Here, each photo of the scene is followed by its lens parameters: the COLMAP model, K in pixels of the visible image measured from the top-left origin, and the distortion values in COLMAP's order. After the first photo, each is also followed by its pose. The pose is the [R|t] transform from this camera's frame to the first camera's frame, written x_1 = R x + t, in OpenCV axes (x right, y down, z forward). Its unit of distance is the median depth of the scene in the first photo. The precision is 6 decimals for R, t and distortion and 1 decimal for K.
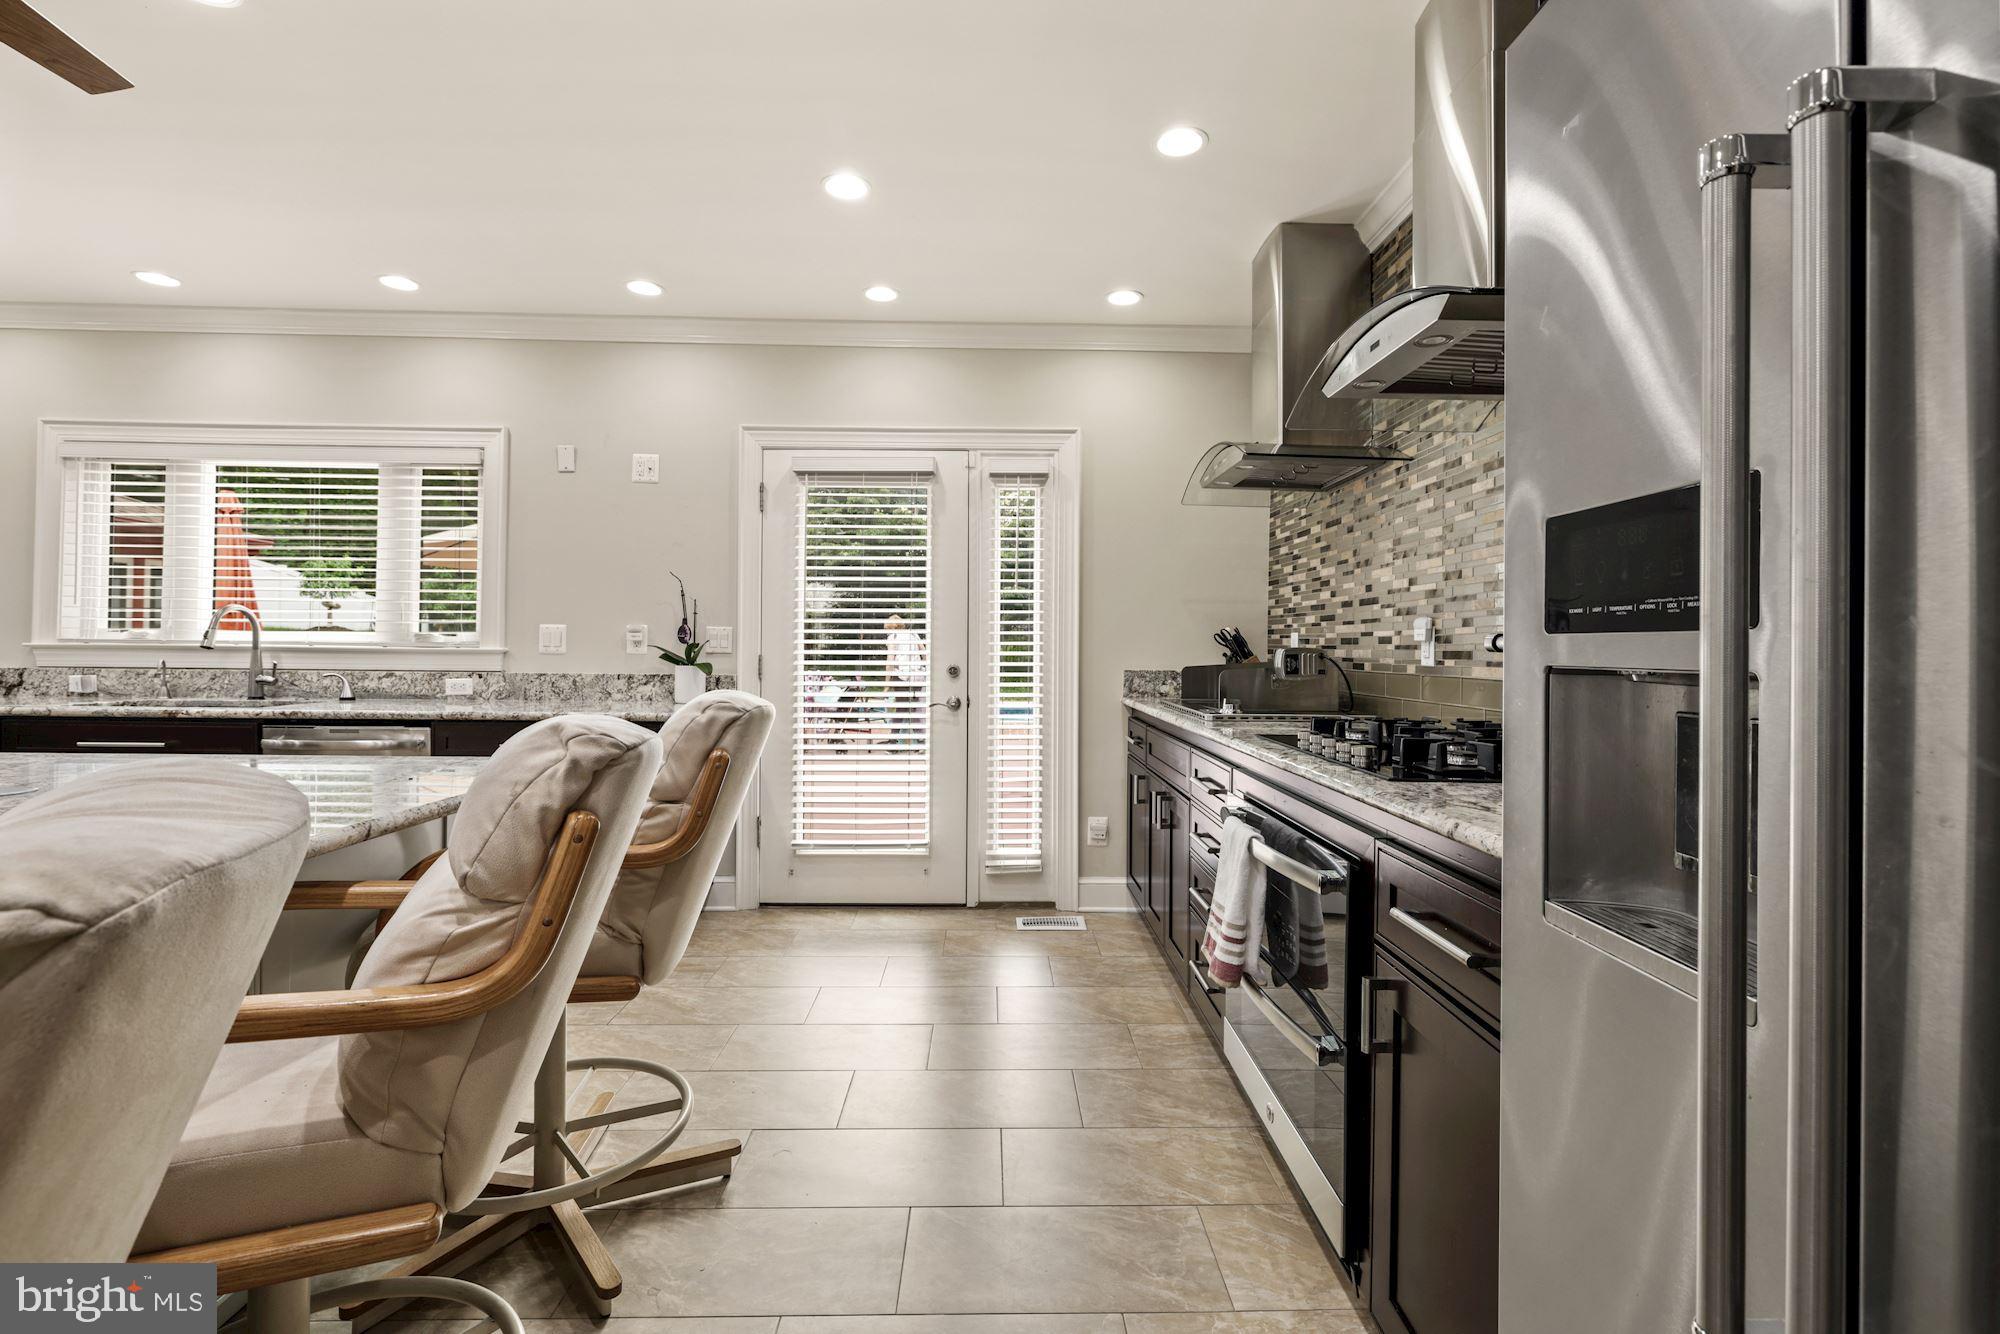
lens RADIAL K [[908.9, 0, 1005.5], [0, 908.9, 648.5], [0, 0, 1]] dist [-0.002434, -0.000221]
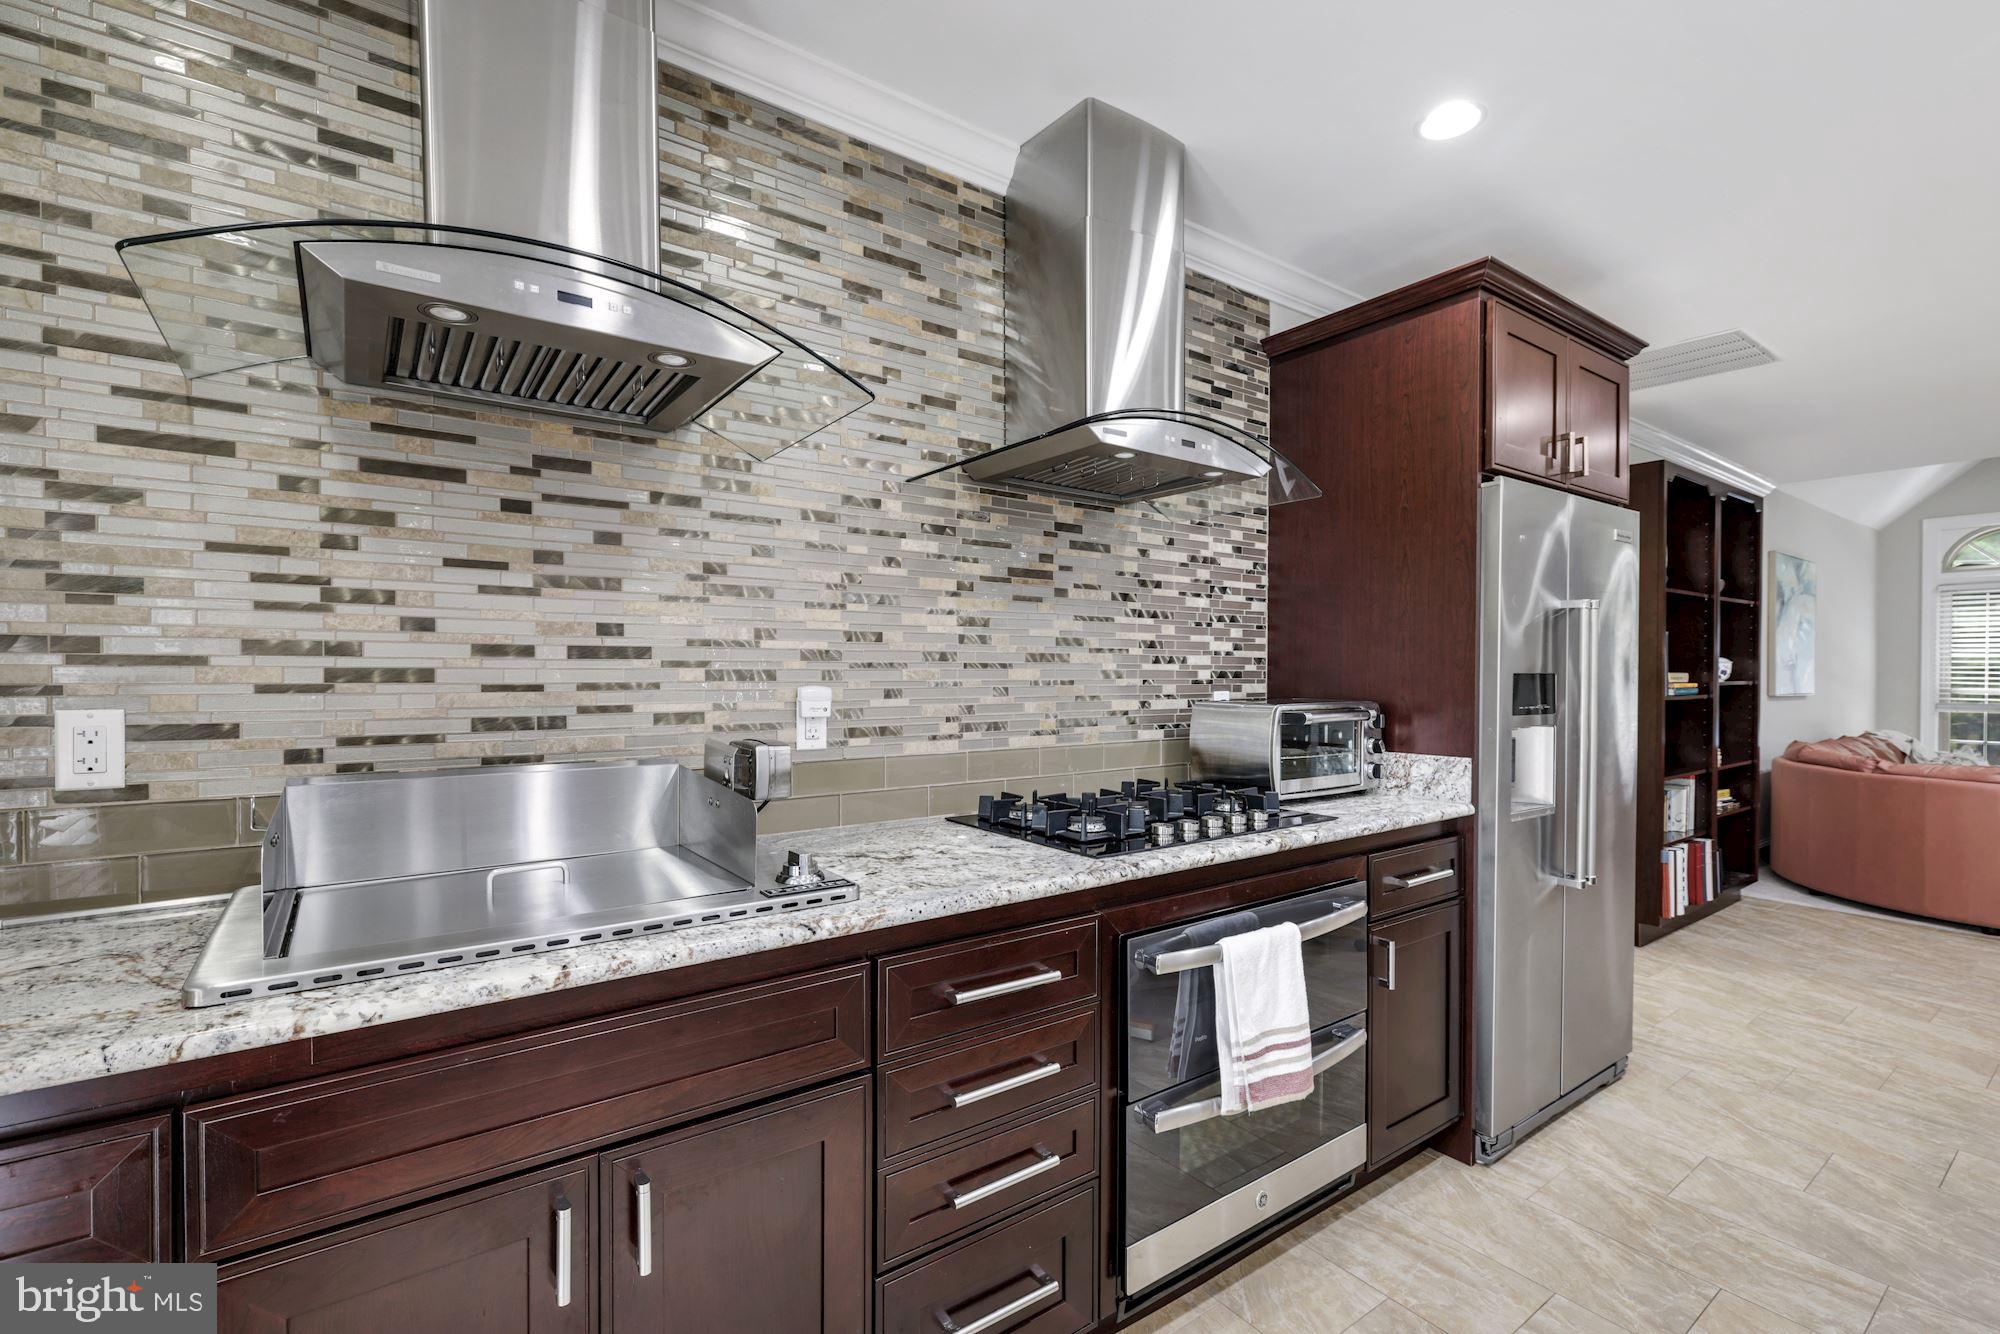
lens RADIAL K [[908.9, 0, 1007.8], [0, 908.9, 673.2], [0, 0, 1]] dist [-0.002434, -0.000221]
pose [[-0.584201, -0.019402, 0.811377, -0.266601], [-0.010399, 0.999811, 0.016421, -0.063183], [-0.811542, 0.001155, -0.584293, 1.402415]]
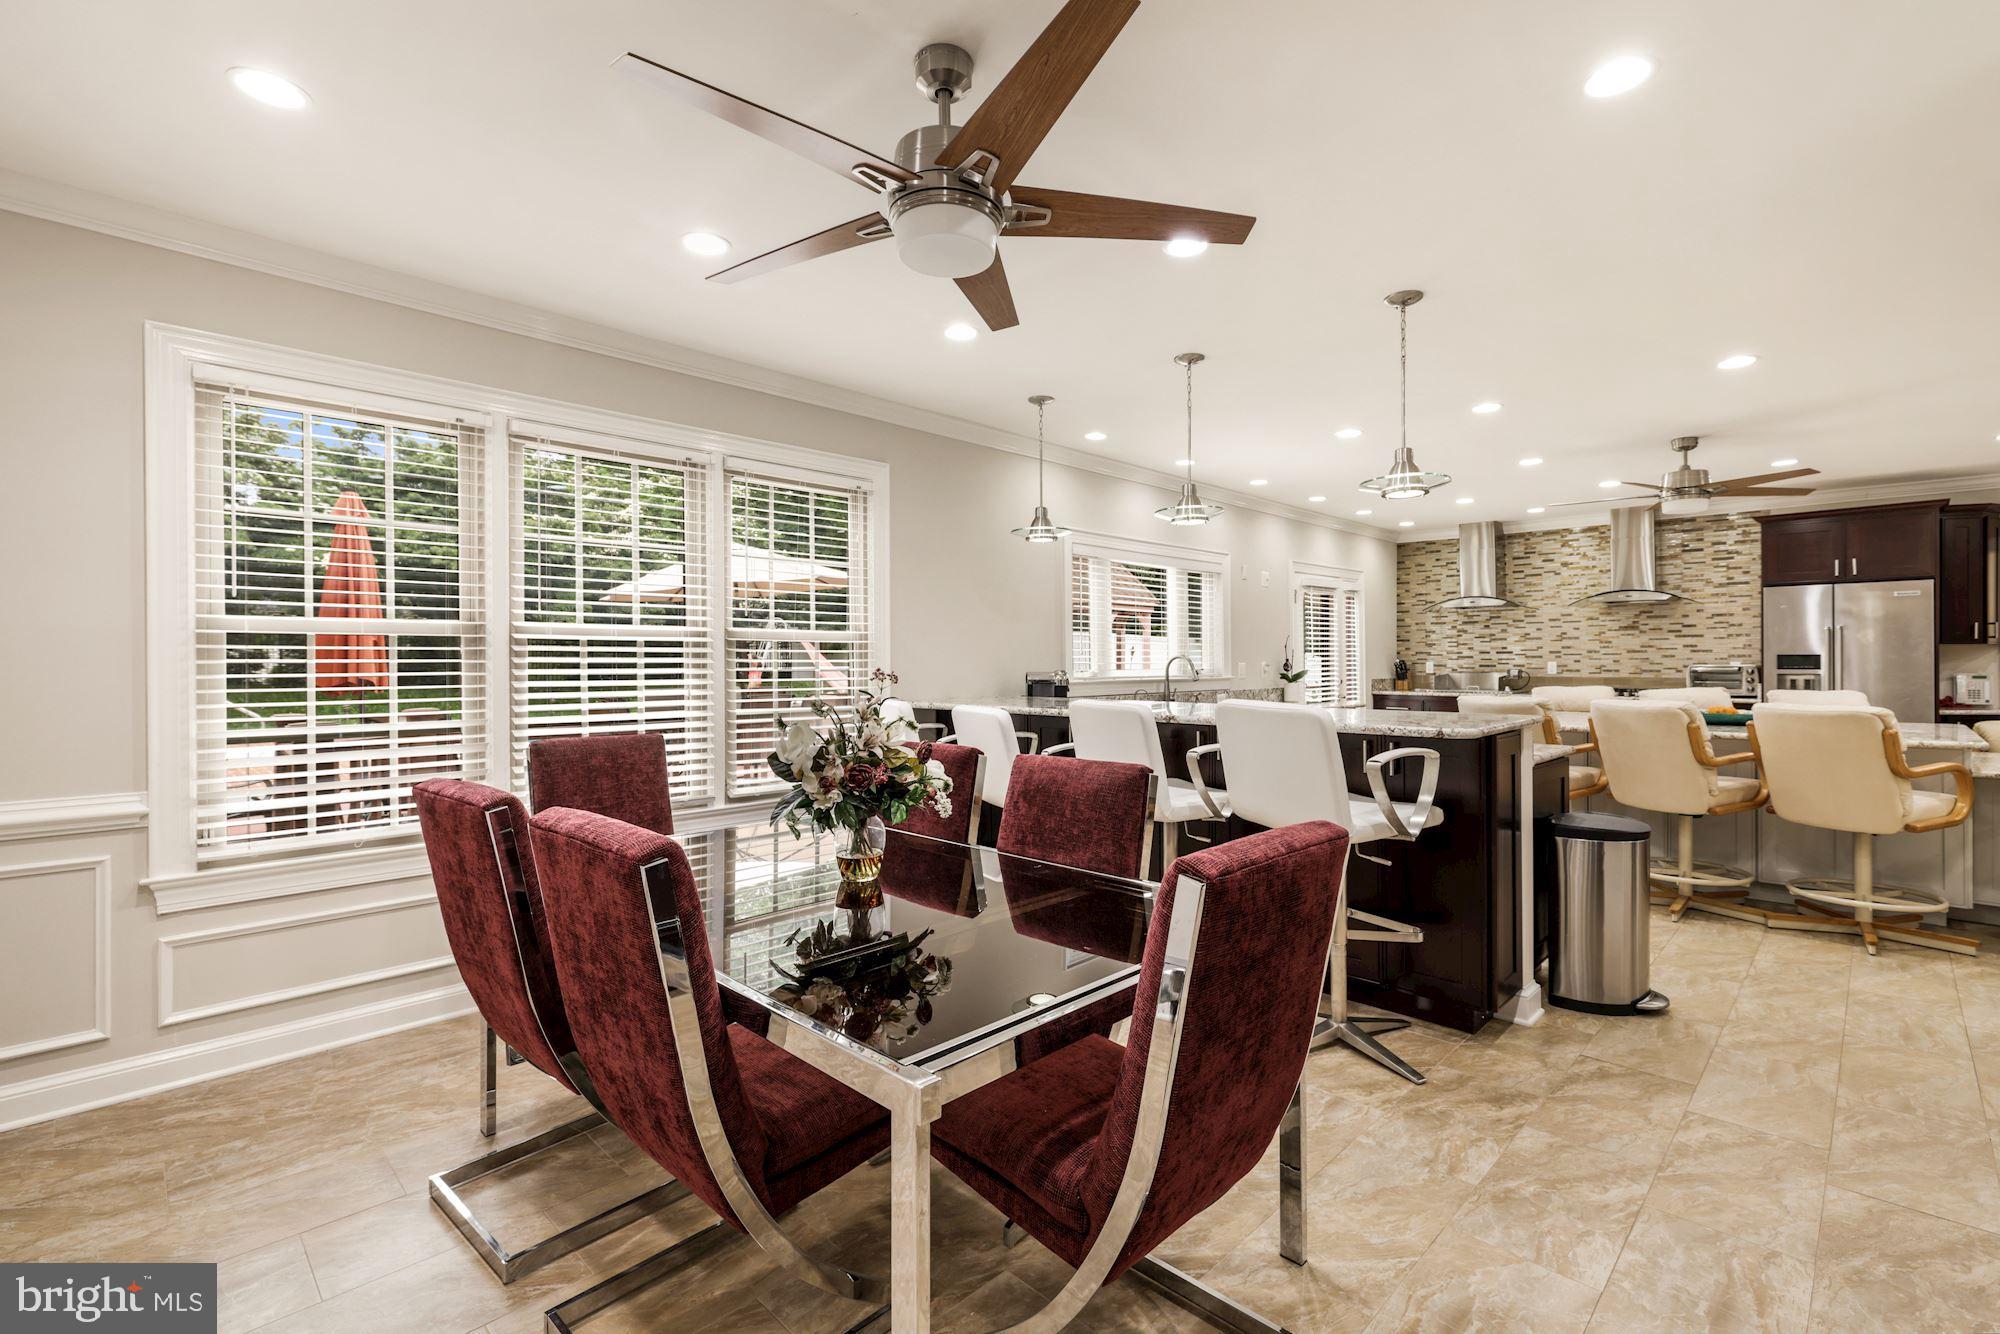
lens RADIAL K [[908.9, 0, 1004.7], [0, 908.9, 660.9], [0, 0, 1]] dist [-0.002434, -0.000221]
pose [[0.714711, -0.018437, 0.699177, -3.411519], [0.015161, 0.999826, 0.010866, -0.099319], [-0.699256, 0.002834, 0.714866, 0.074798]]
